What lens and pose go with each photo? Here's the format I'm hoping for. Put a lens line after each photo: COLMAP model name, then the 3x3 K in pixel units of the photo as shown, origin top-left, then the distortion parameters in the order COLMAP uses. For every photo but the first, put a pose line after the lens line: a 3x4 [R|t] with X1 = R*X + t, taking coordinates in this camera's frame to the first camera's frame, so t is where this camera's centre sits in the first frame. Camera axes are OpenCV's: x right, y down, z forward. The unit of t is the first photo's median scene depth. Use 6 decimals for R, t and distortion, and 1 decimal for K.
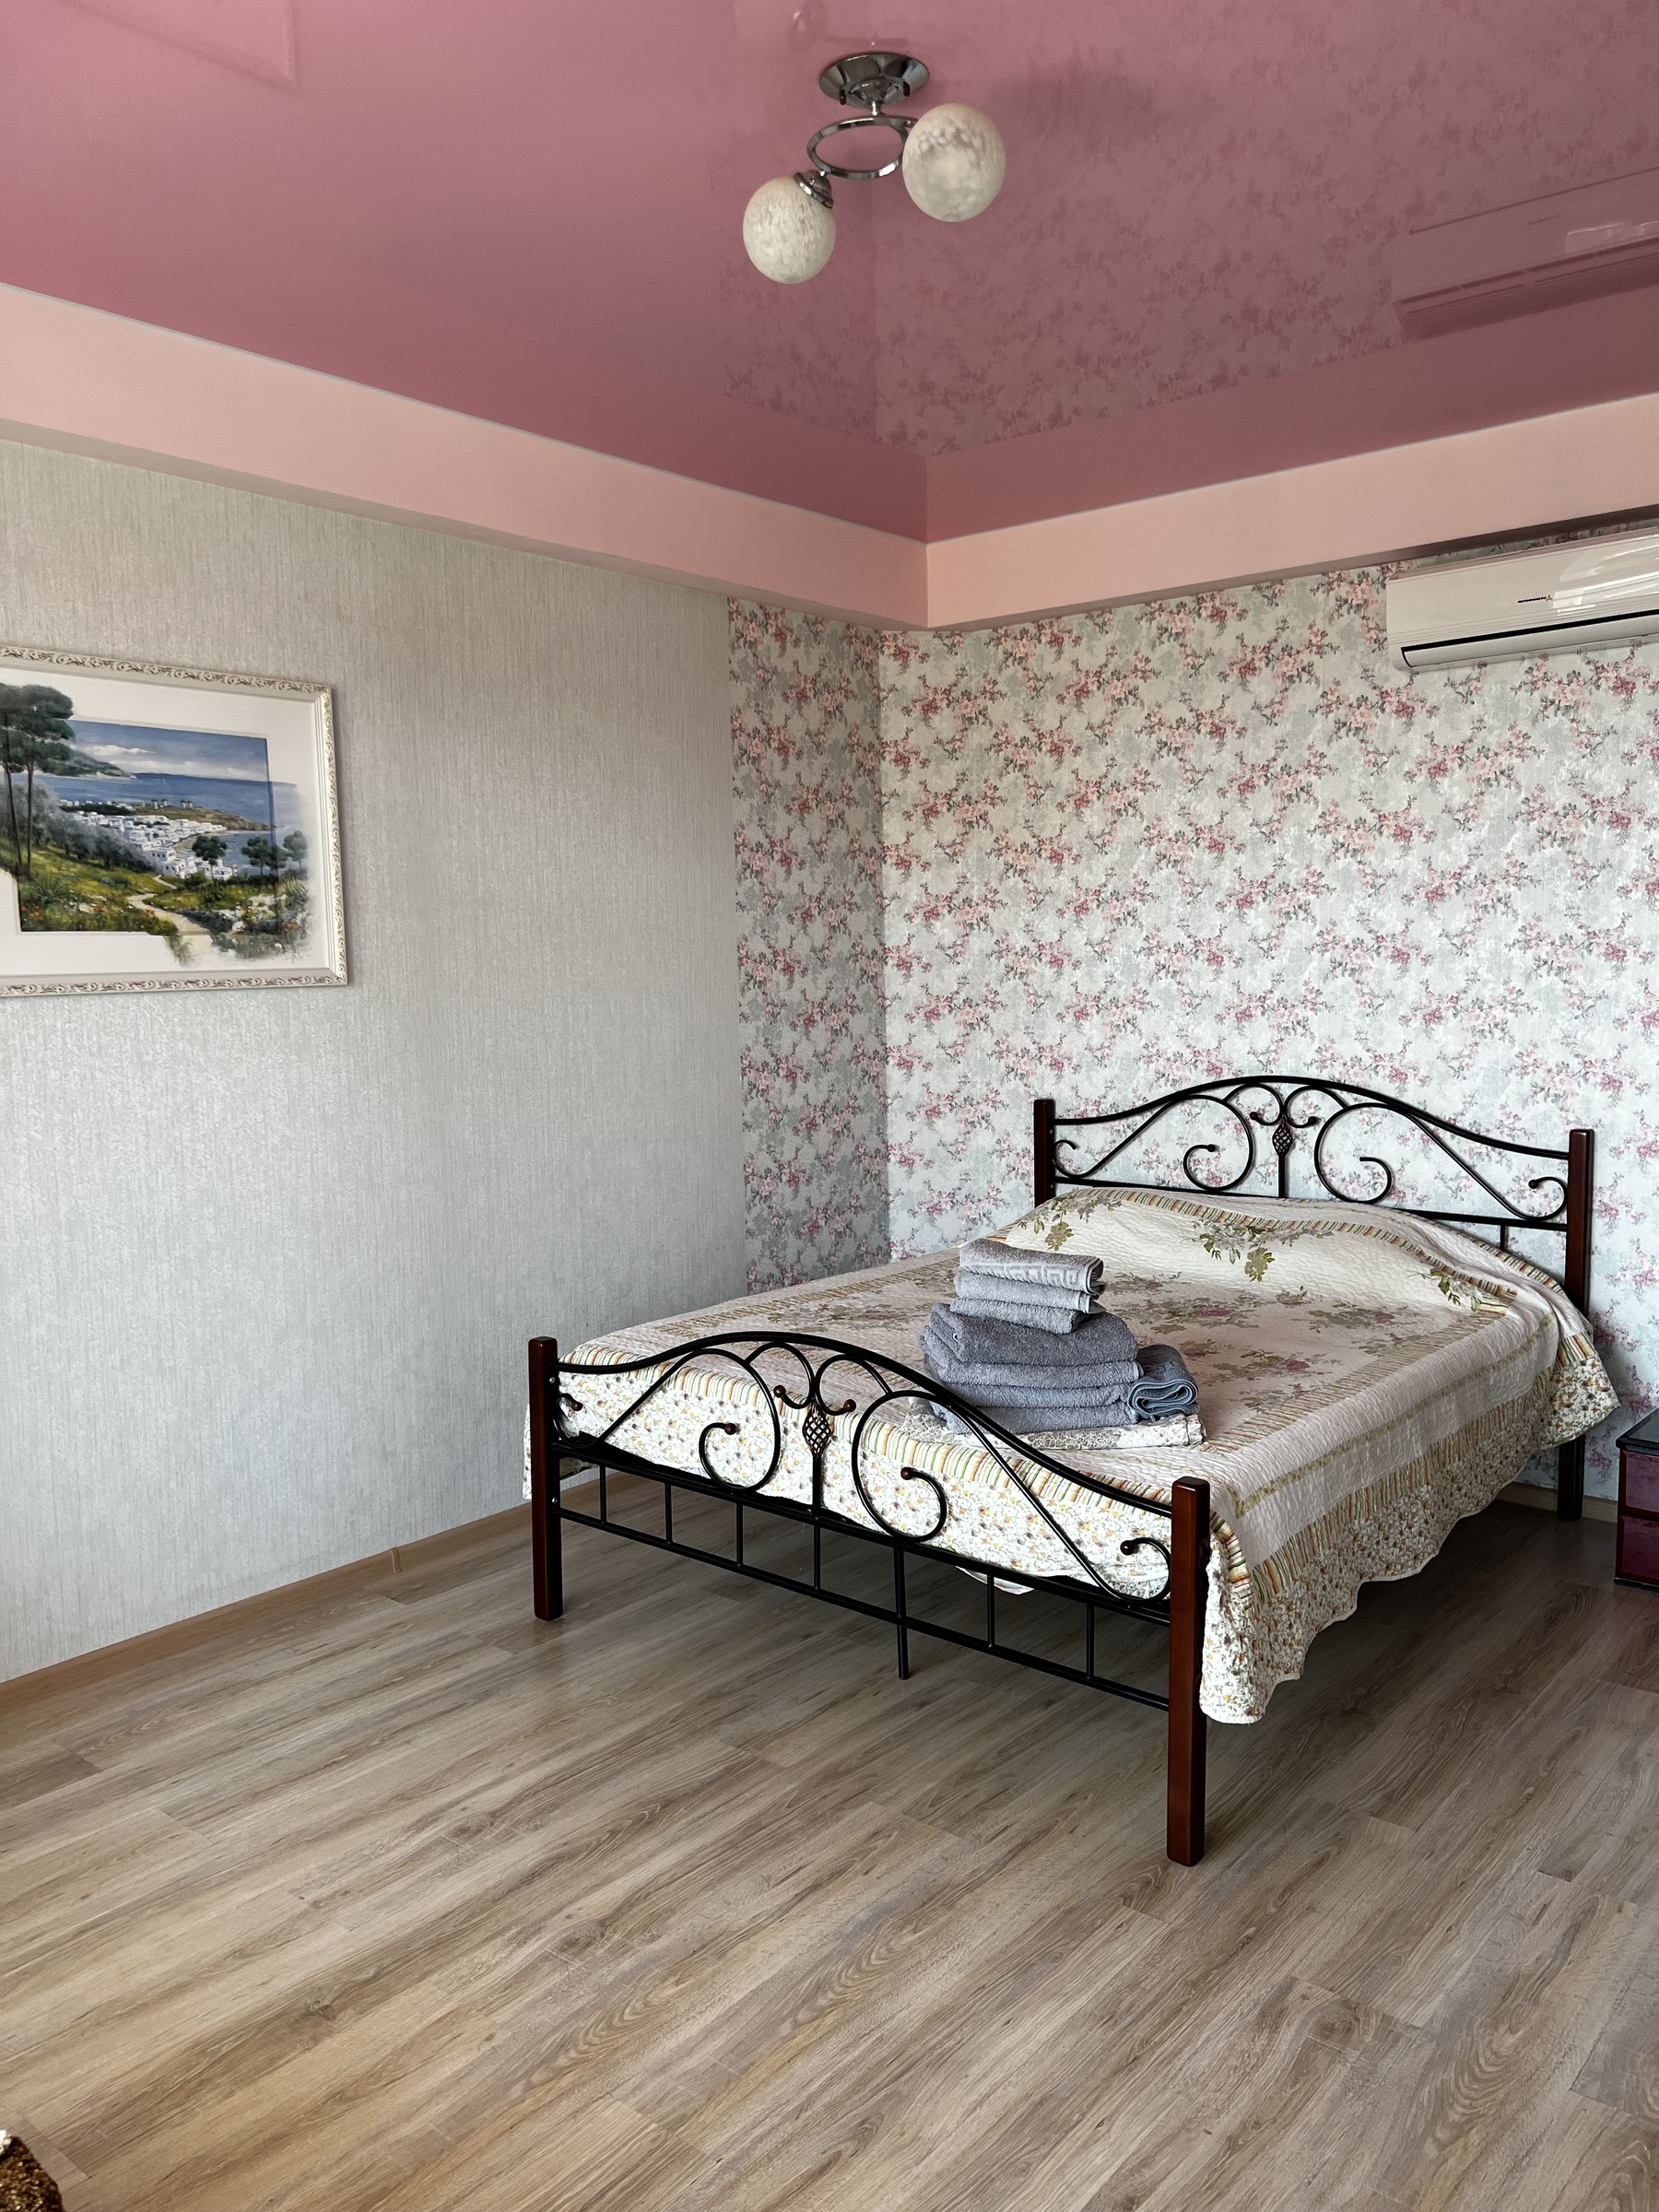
lens RADIAL K [[1671.2, 0, 830.7], [0, 1671.2, 1109.2], [0, 0, 1]] dist [-0.000793, -0.000270]
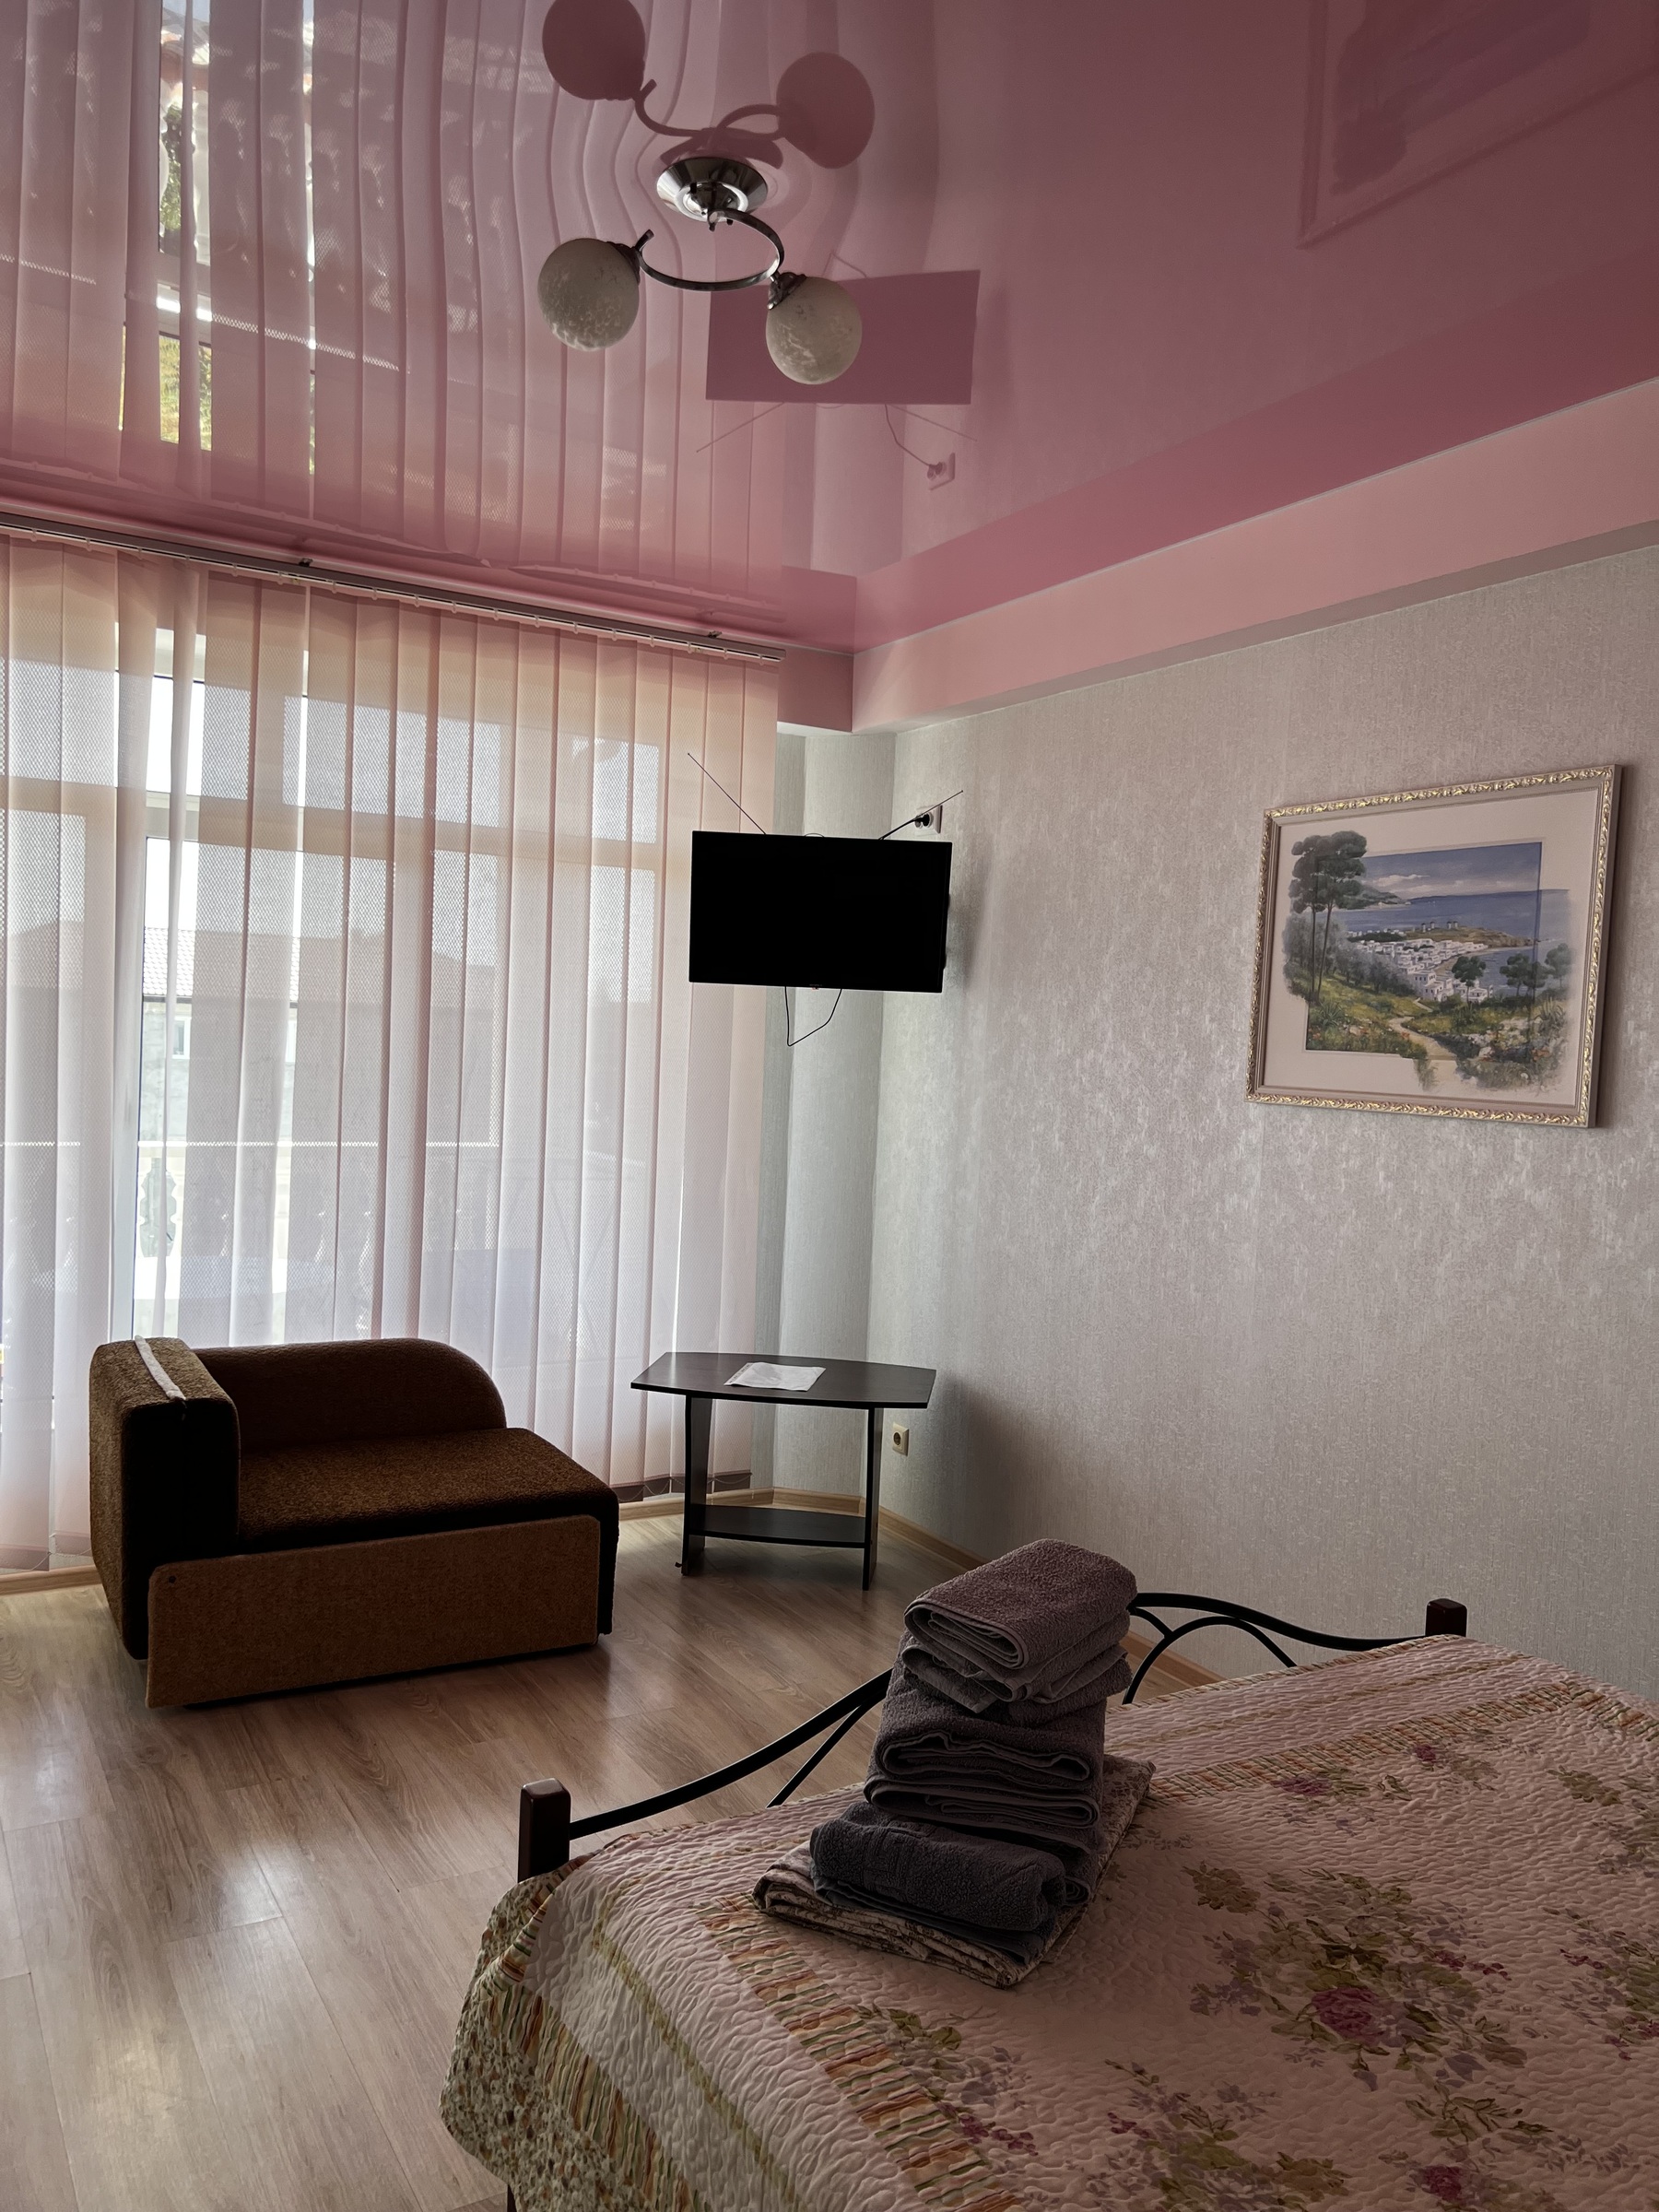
lens RADIAL K [[1671.2, 0, 830.8], [0, 1671.2, 1107.8], [0, 0, 1]] dist [-0.000793, -0.000270]
pose [[-0.340567, 0.042497, -0.939259, 0.650797], [-0.129482, 0.987340, 0.091621, -0.120685], [0.931262, 0.152820, -0.330753, 1.006058]]
